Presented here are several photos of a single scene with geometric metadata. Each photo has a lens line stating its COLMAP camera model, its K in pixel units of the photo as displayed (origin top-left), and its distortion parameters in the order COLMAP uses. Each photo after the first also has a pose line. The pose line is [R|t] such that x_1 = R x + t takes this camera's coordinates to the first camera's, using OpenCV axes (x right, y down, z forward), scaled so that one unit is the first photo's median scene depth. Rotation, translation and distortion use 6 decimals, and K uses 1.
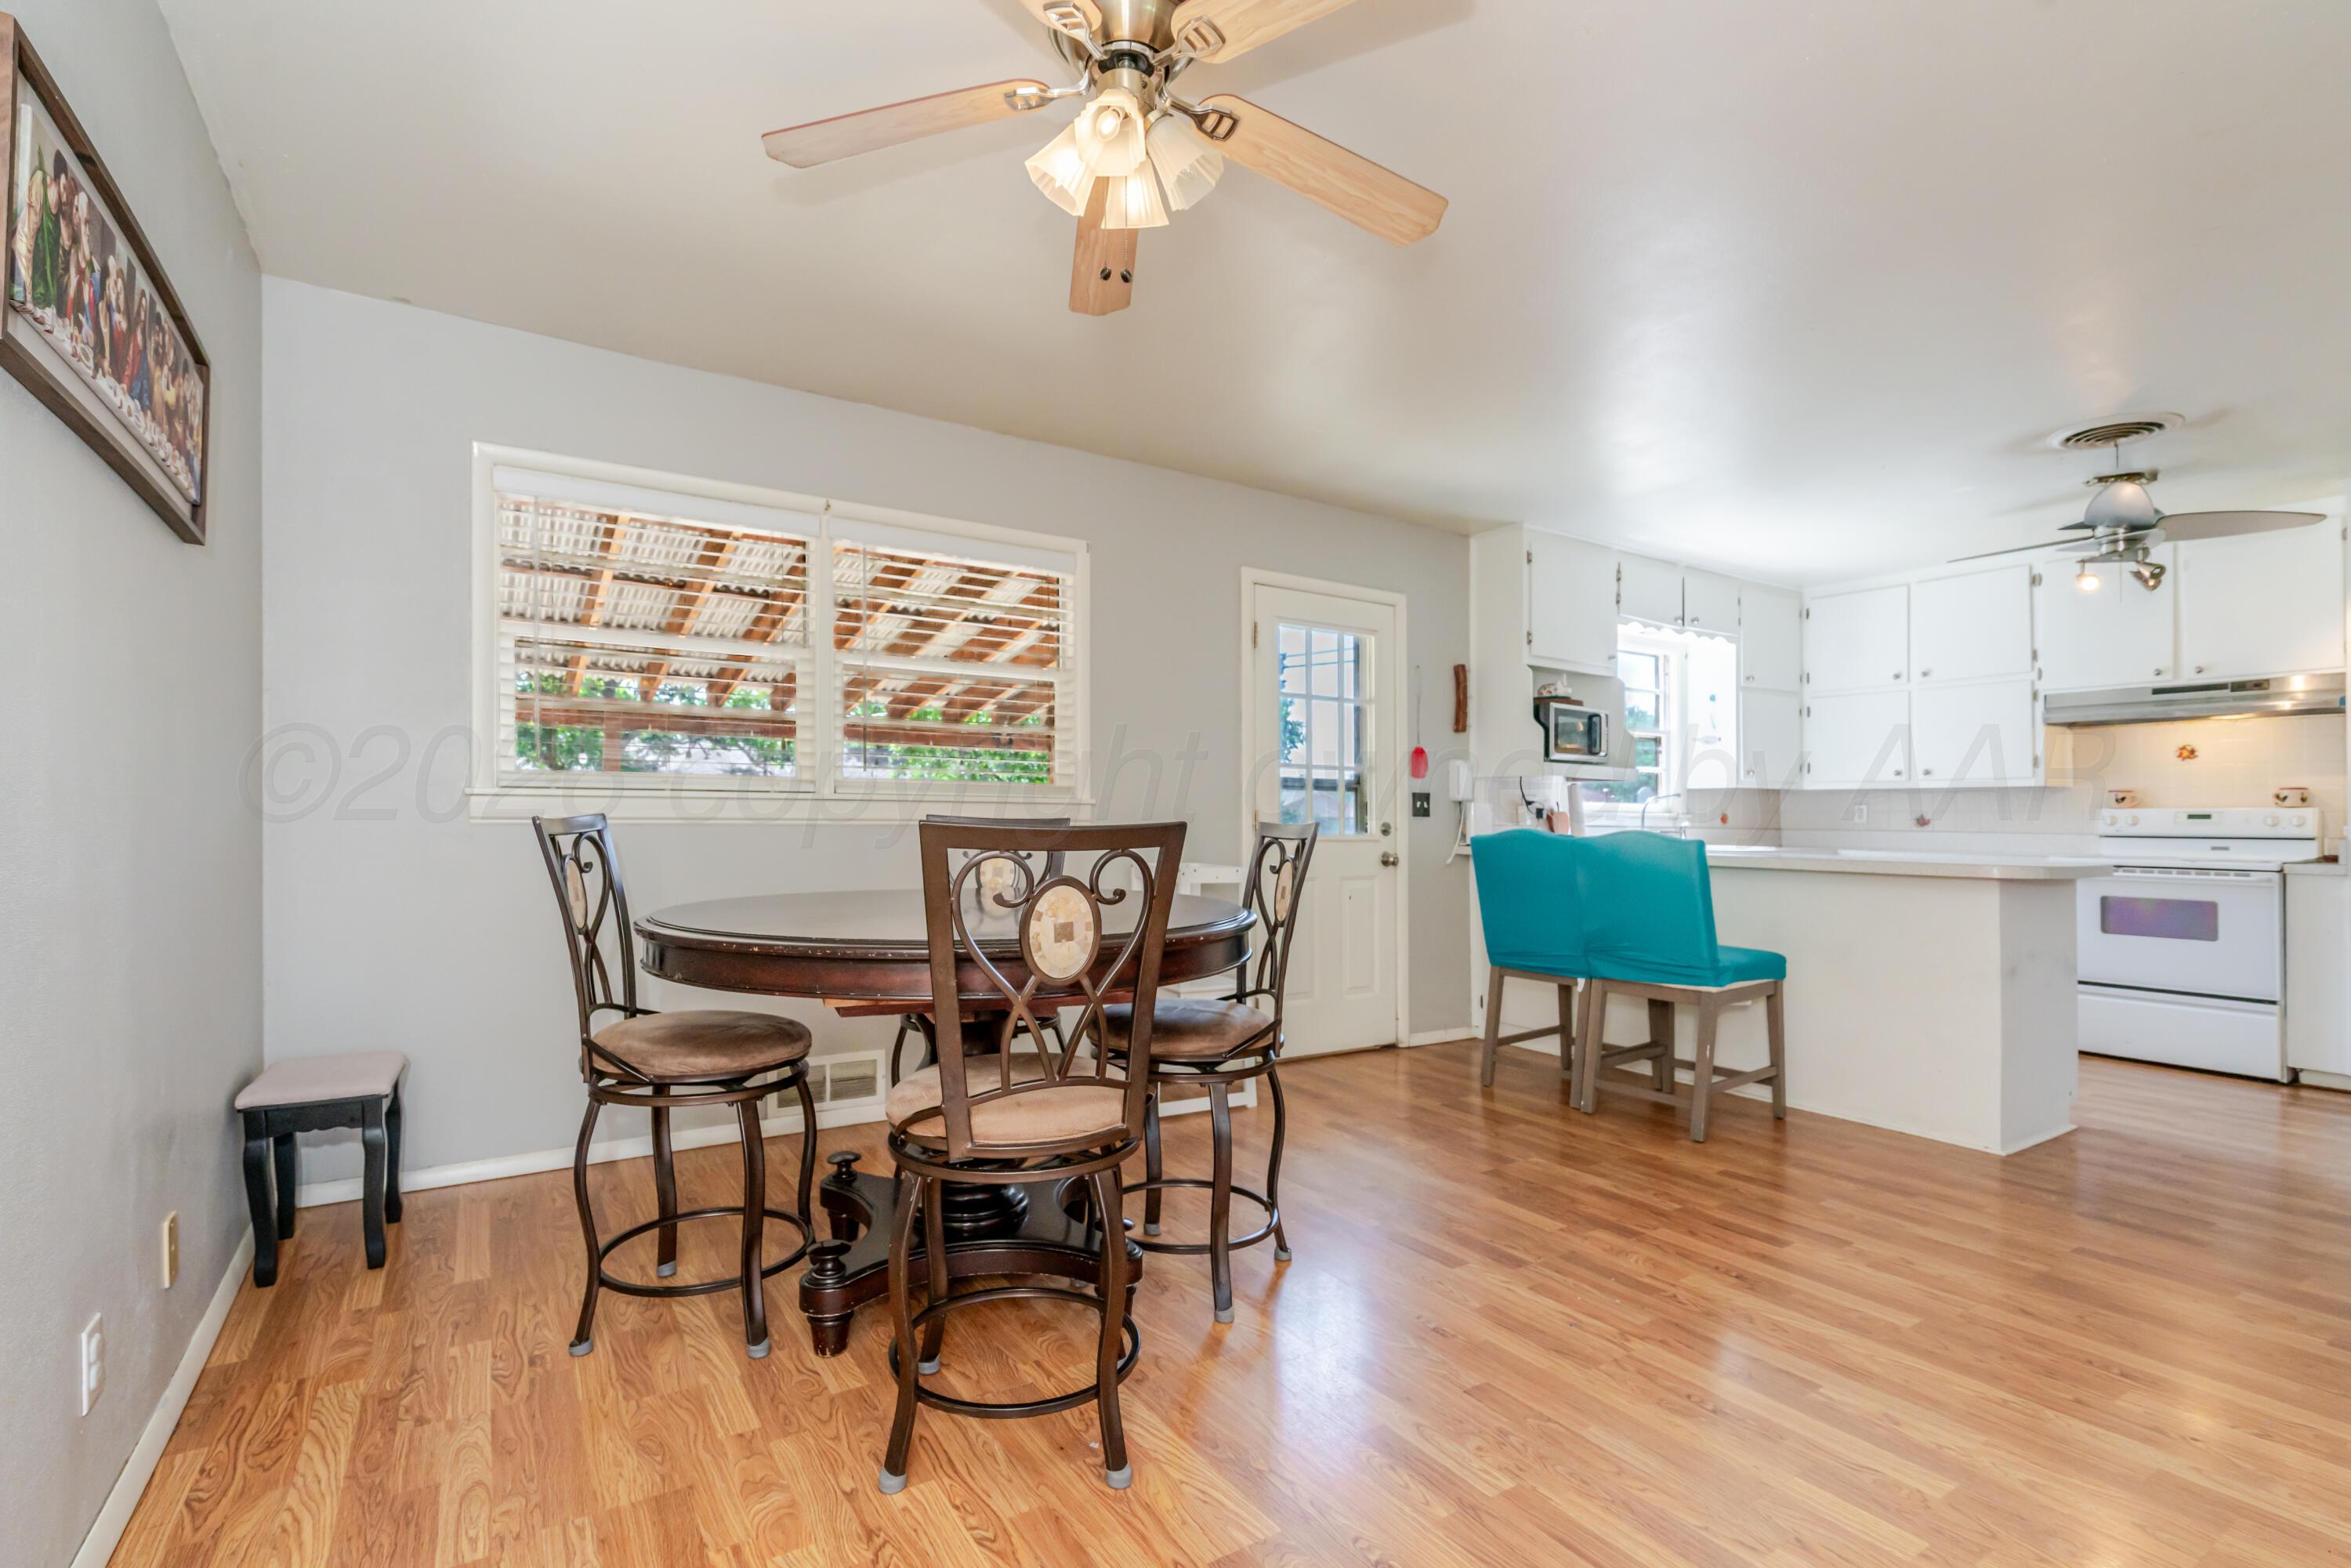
lens RADIAL K [[1074.1, 0, 1169.6], [0, 1074.1, 798.9], [0, 0, 1]] dist [-0.000343, 0.000653]
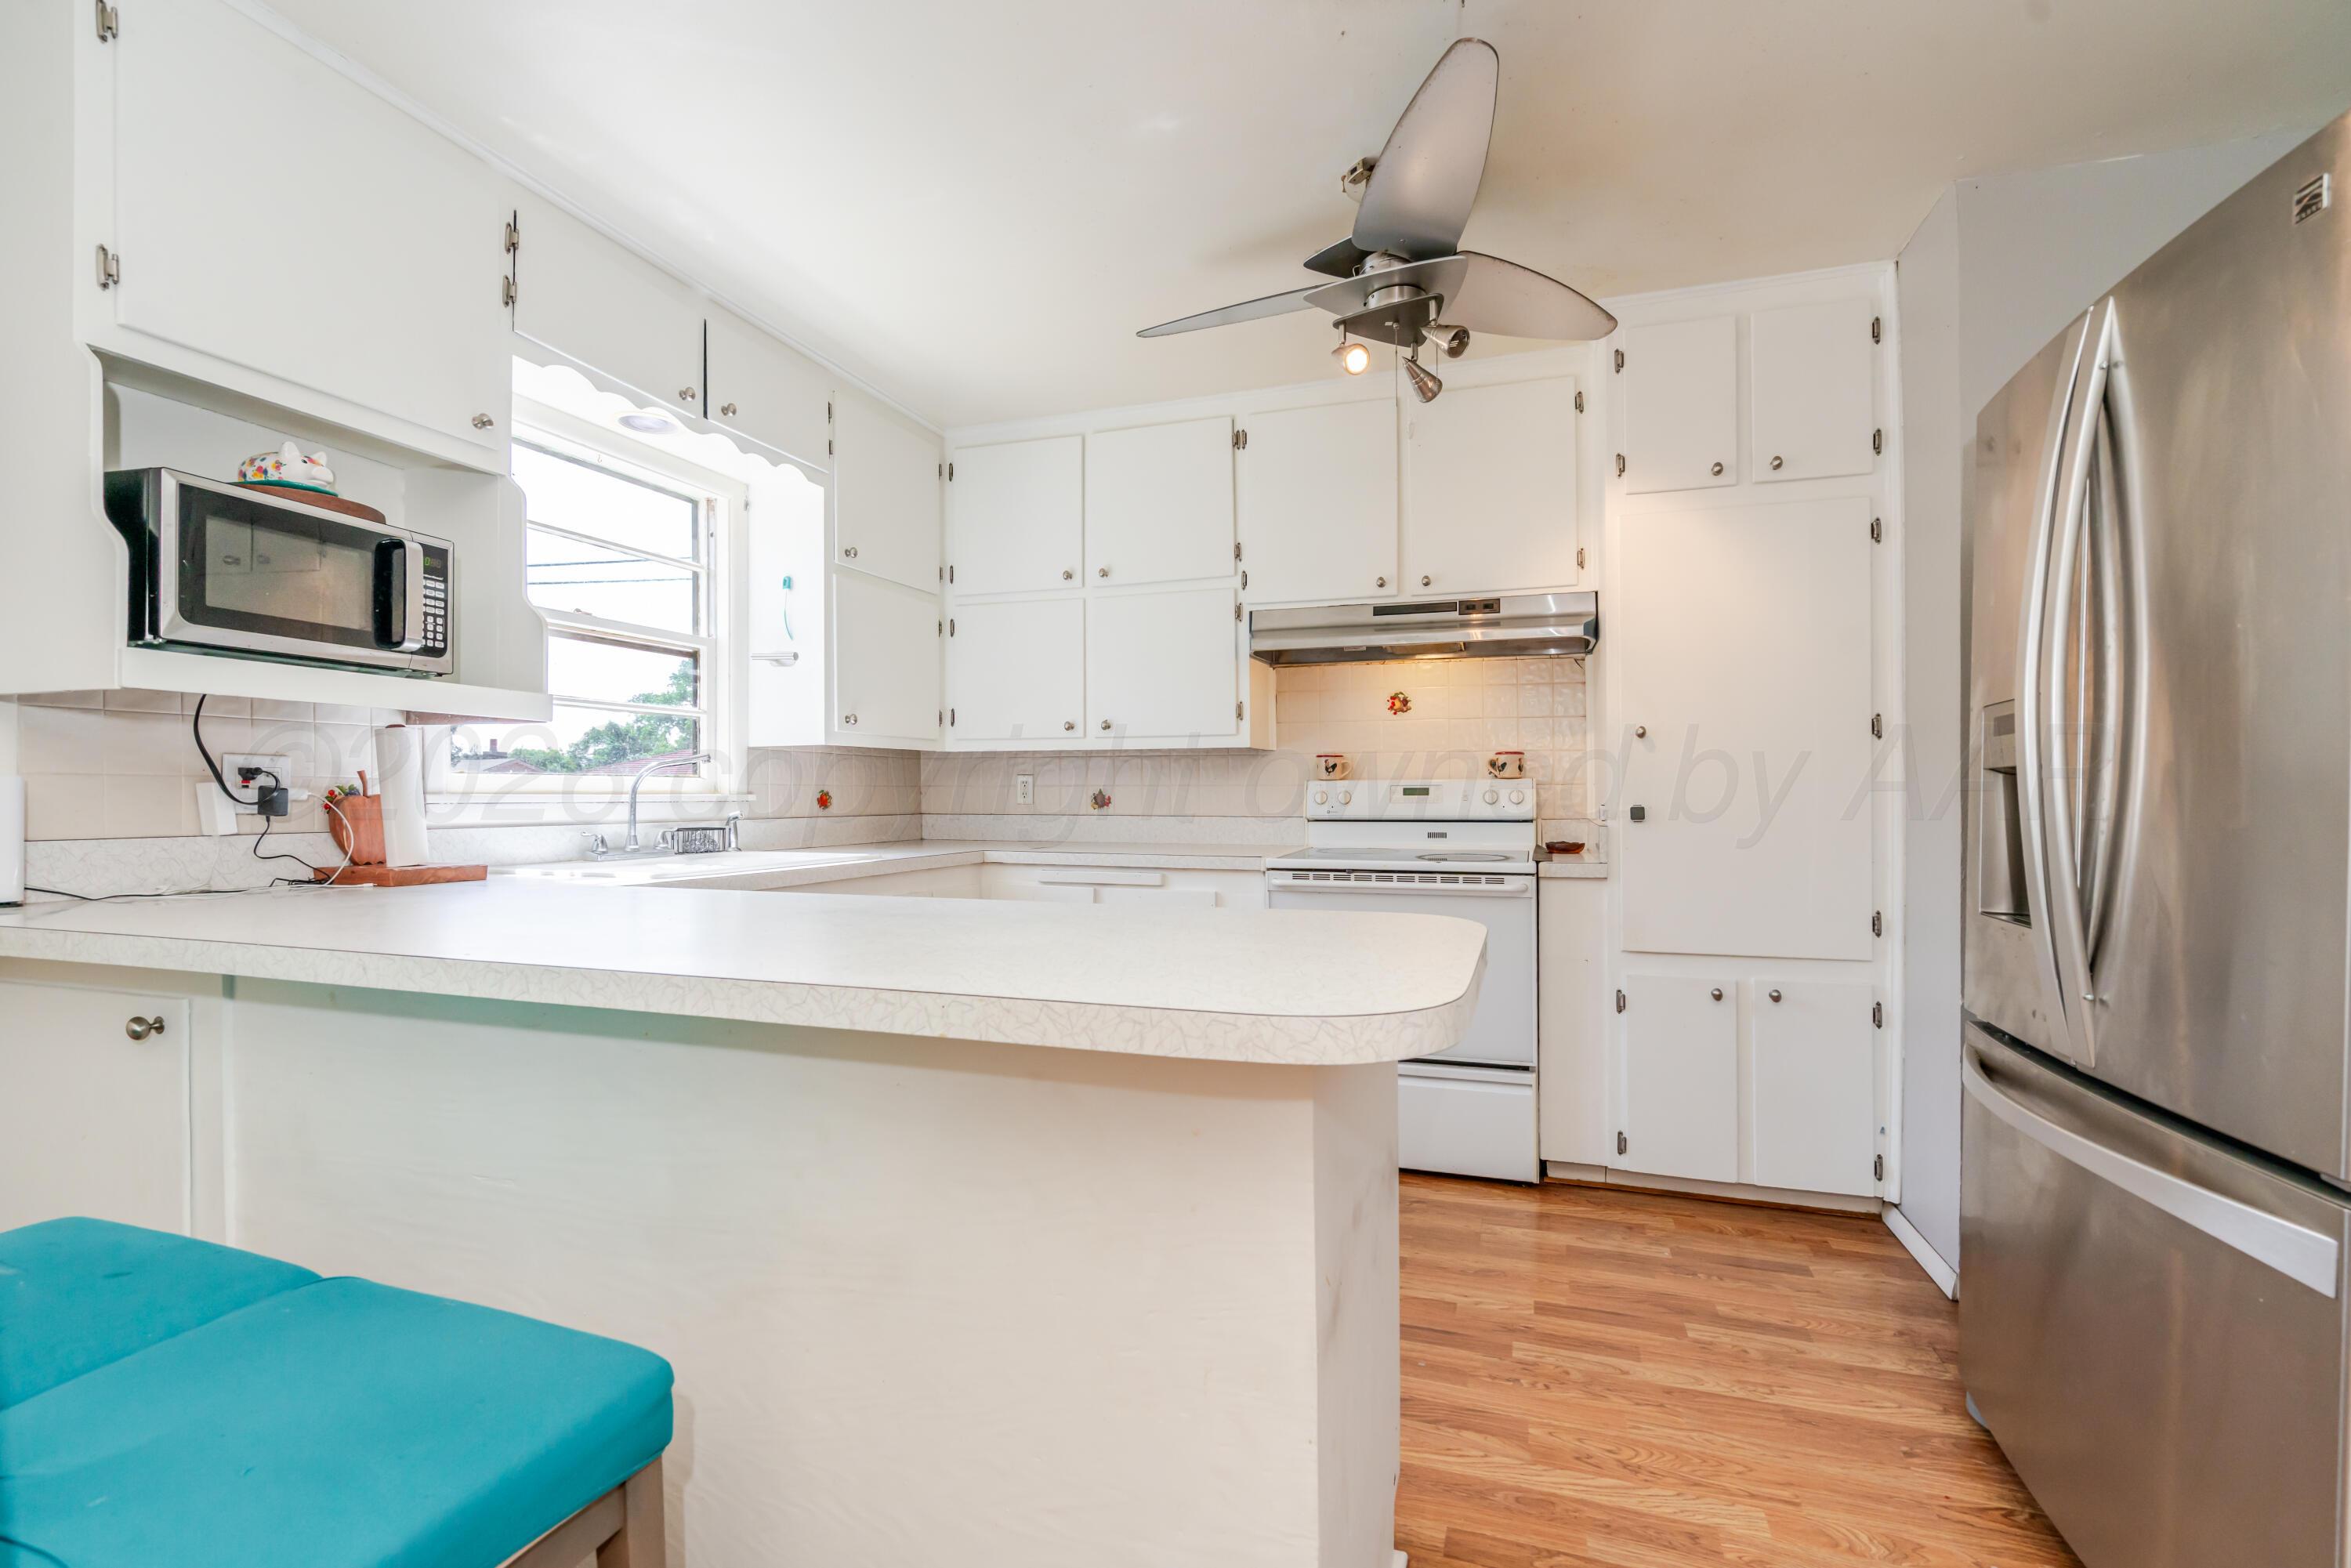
lens RADIAL K [[1057.9, 0, 1162.0], [0, 1057.9, 778.6], [0, 0, 1]] dist [0.000157, 0.000147]
pose [[0.785756, -0.004417, 0.618521, 0.362560], [-0.001081, 0.999963, 0.008515, 0.001831], [-0.618536, -0.007360, 0.785722, 0.514302]]
